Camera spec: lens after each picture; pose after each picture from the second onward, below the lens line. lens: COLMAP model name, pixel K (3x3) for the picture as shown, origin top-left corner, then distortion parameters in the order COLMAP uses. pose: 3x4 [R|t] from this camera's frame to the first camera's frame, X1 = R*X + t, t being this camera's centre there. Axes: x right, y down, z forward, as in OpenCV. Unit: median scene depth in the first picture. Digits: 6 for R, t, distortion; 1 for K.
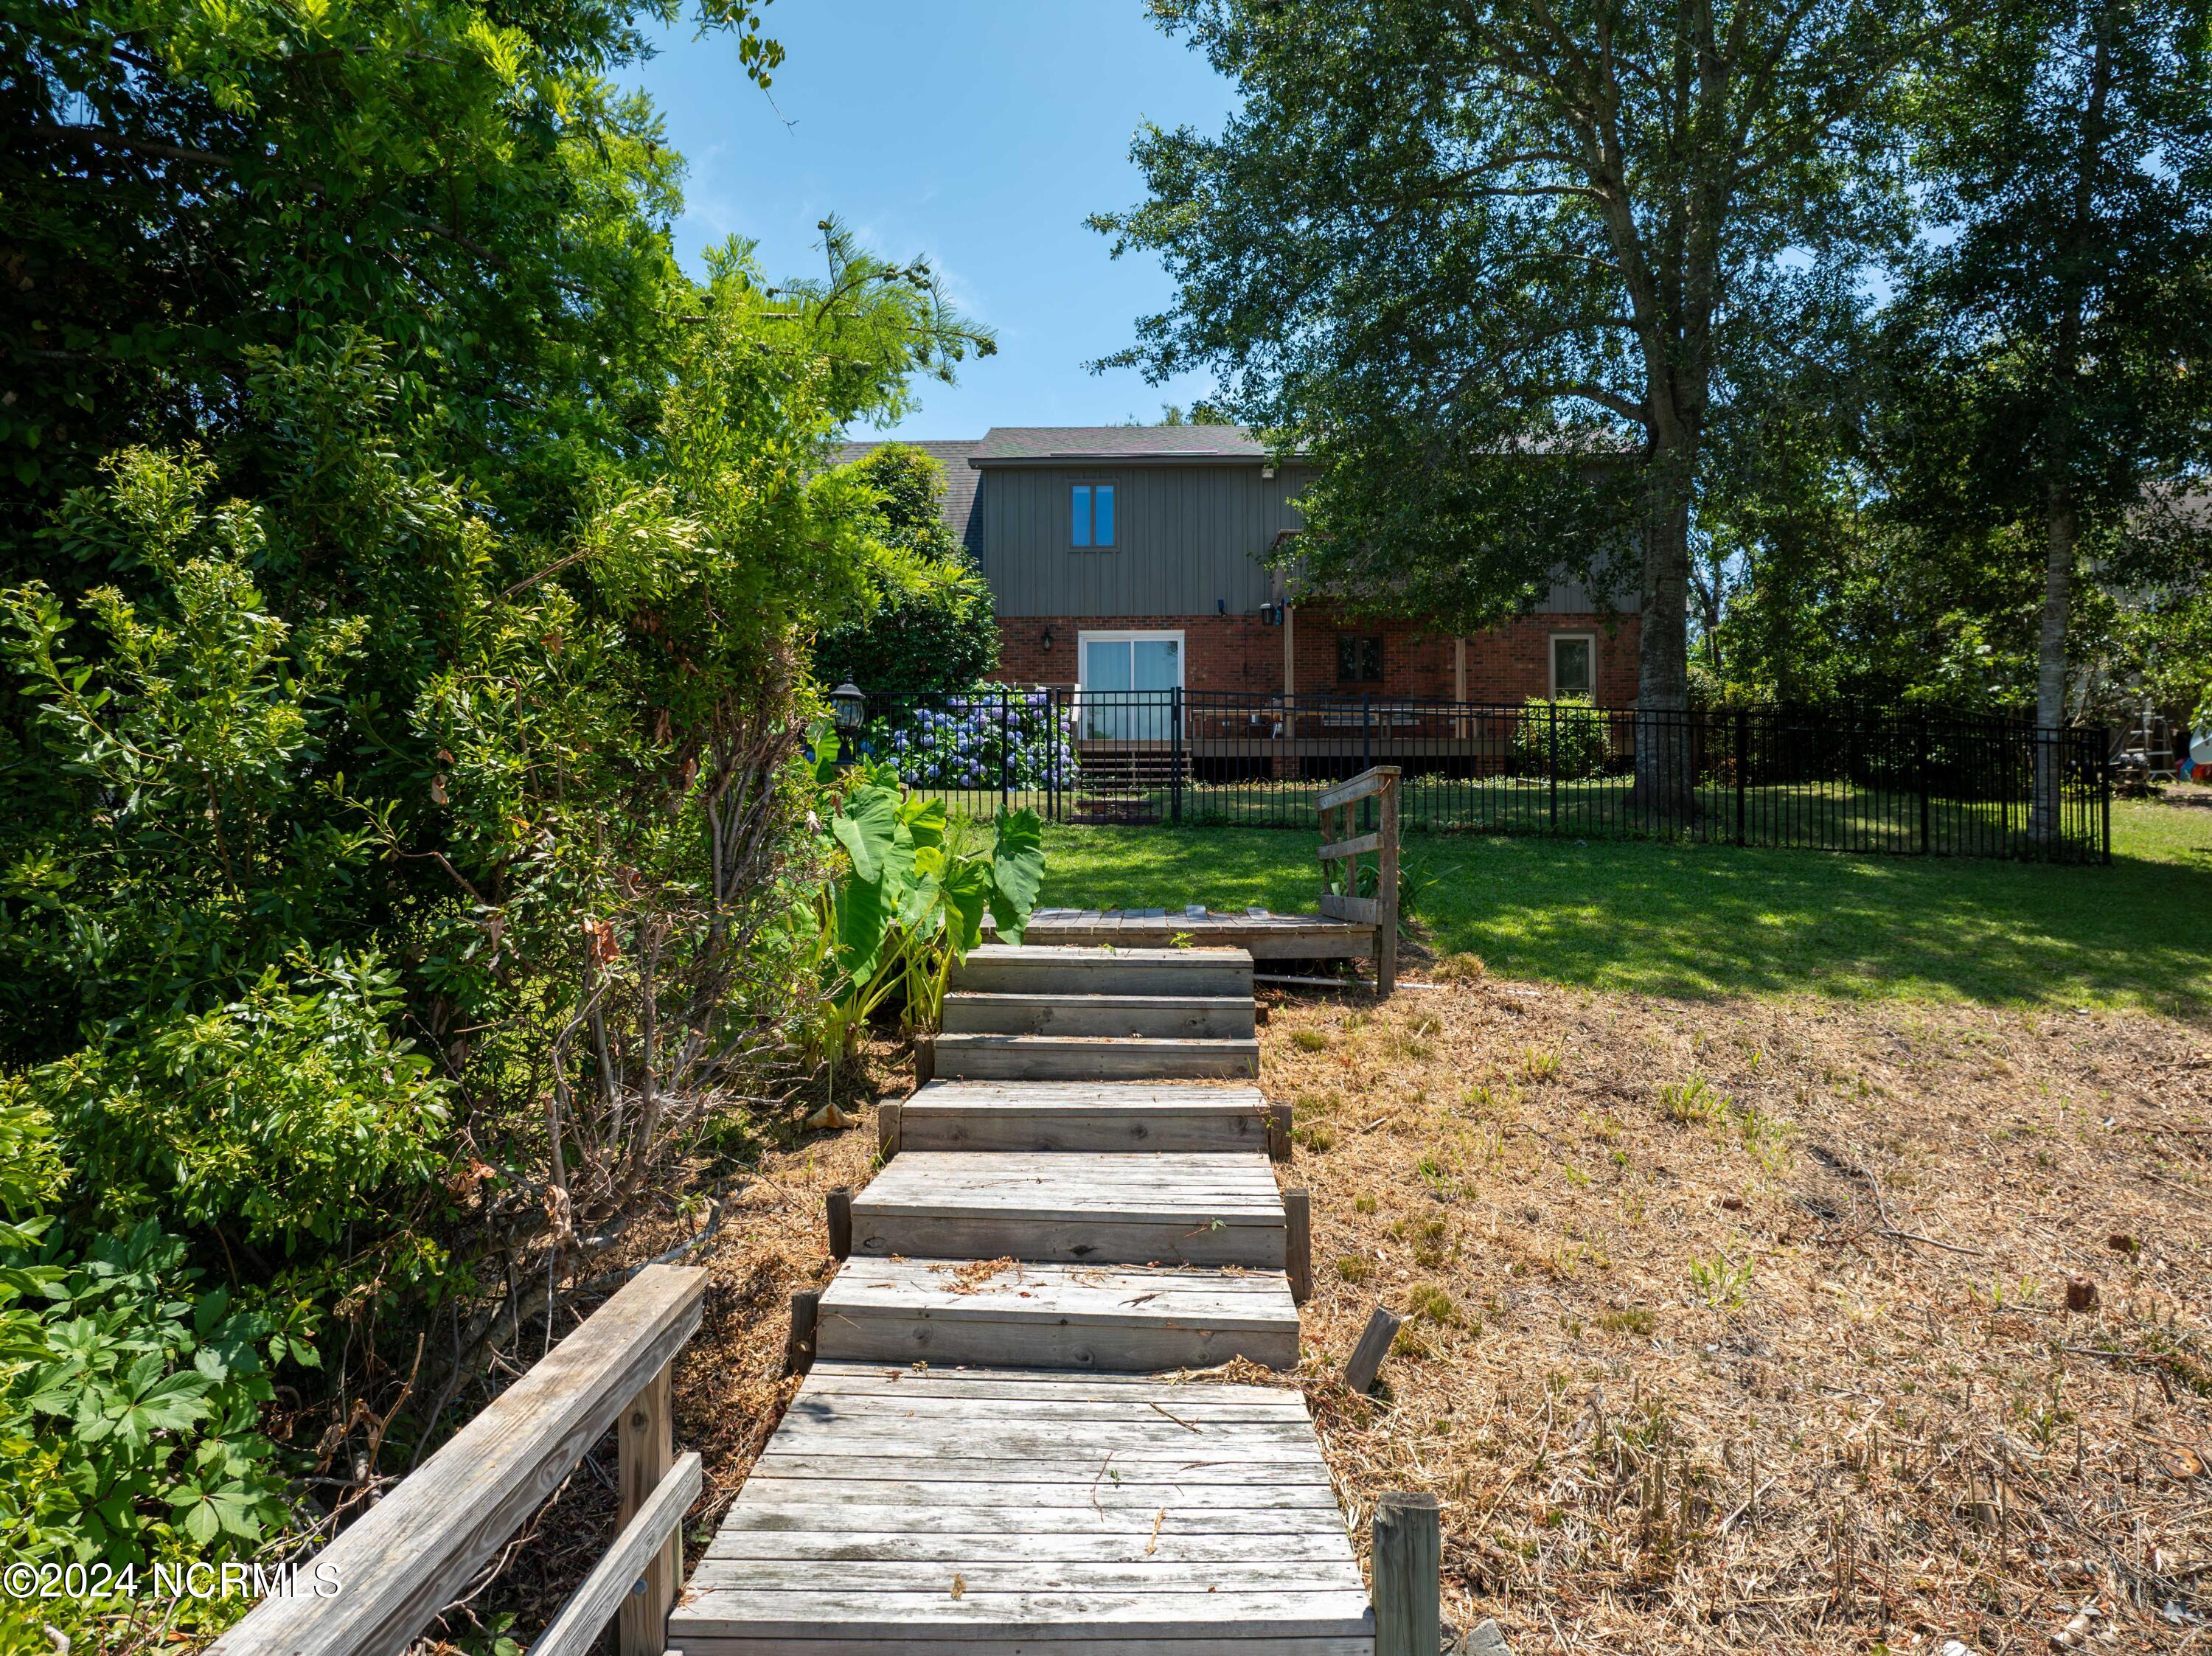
lens RADIAL K [[1570.2, 0, 1104.8], [0, 1570.2, 827.8], [0, 0, 1]] dist [-0.048481, 0.014885]
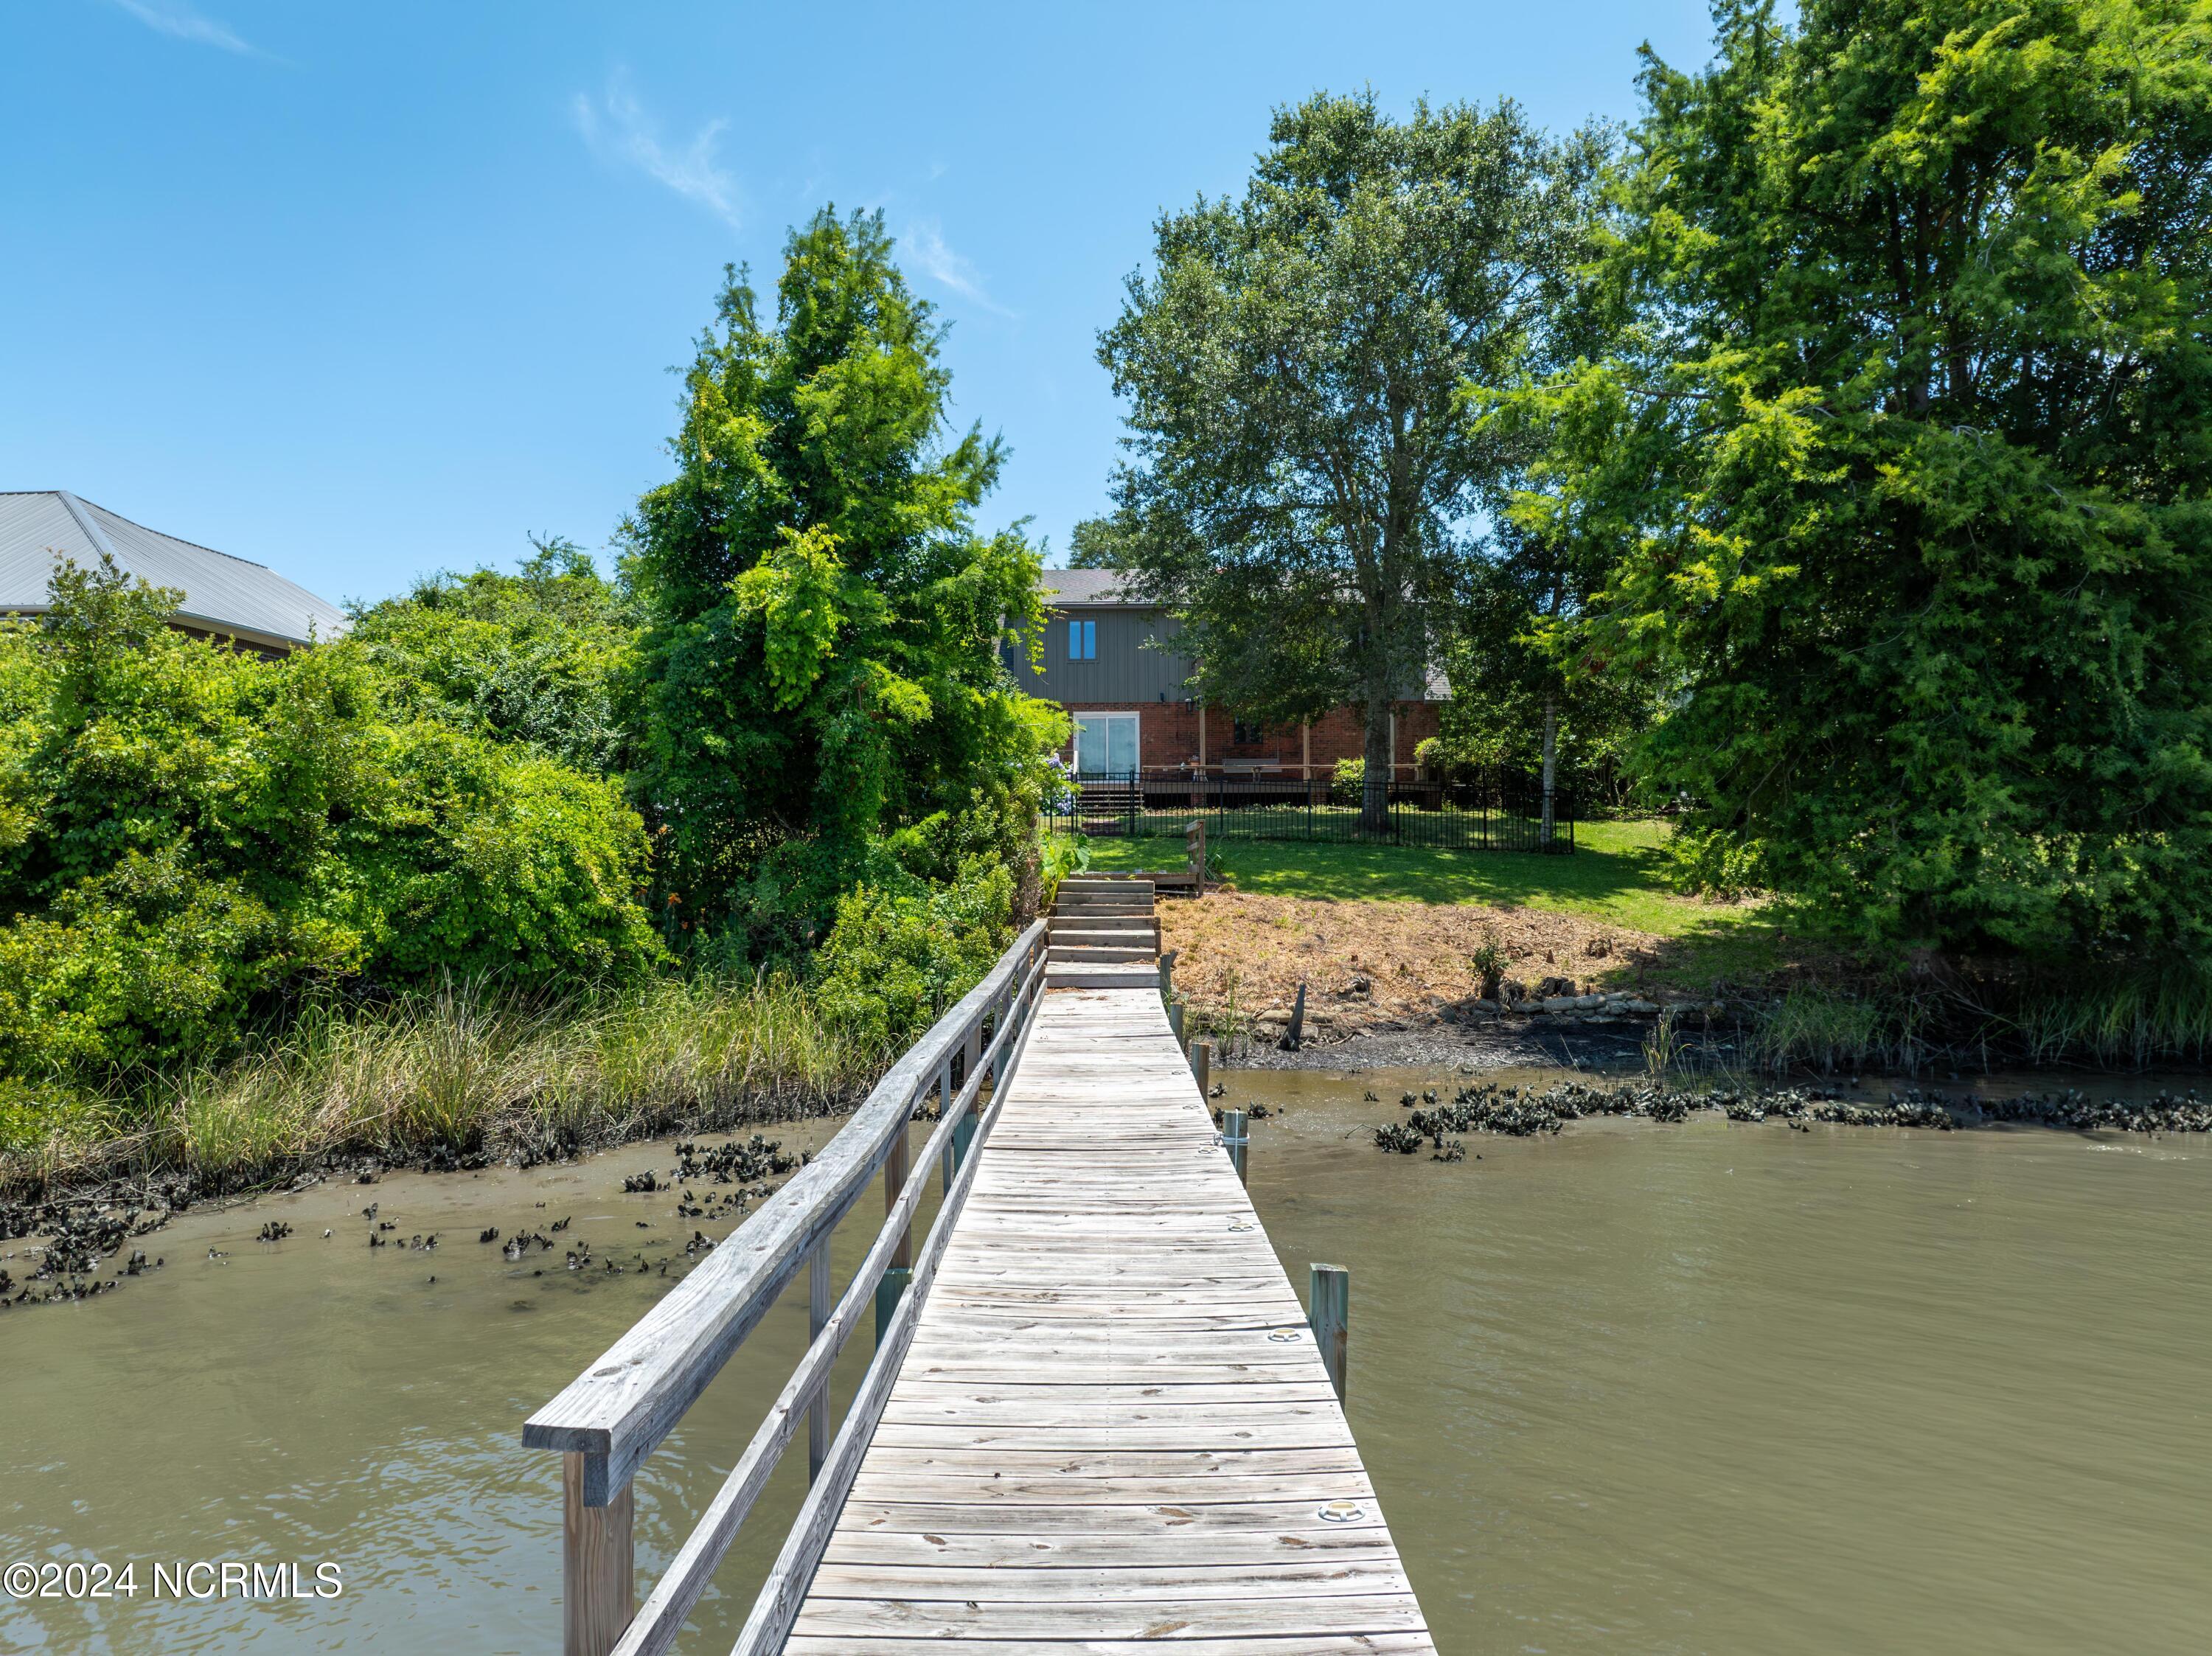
lens RADIAL K [[1570.2, 0, 1109.2], [0, 1570.2, 826.8], [0, 0, 1]] dist [-0.048481, 0.014885]
pose [[0.999690, -0.004733, 0.024455, -0.028900], [0.004753, 0.999988, -0.000769, -0.010290], [-0.024451, 0.000885, 0.999701, -0.868381]]
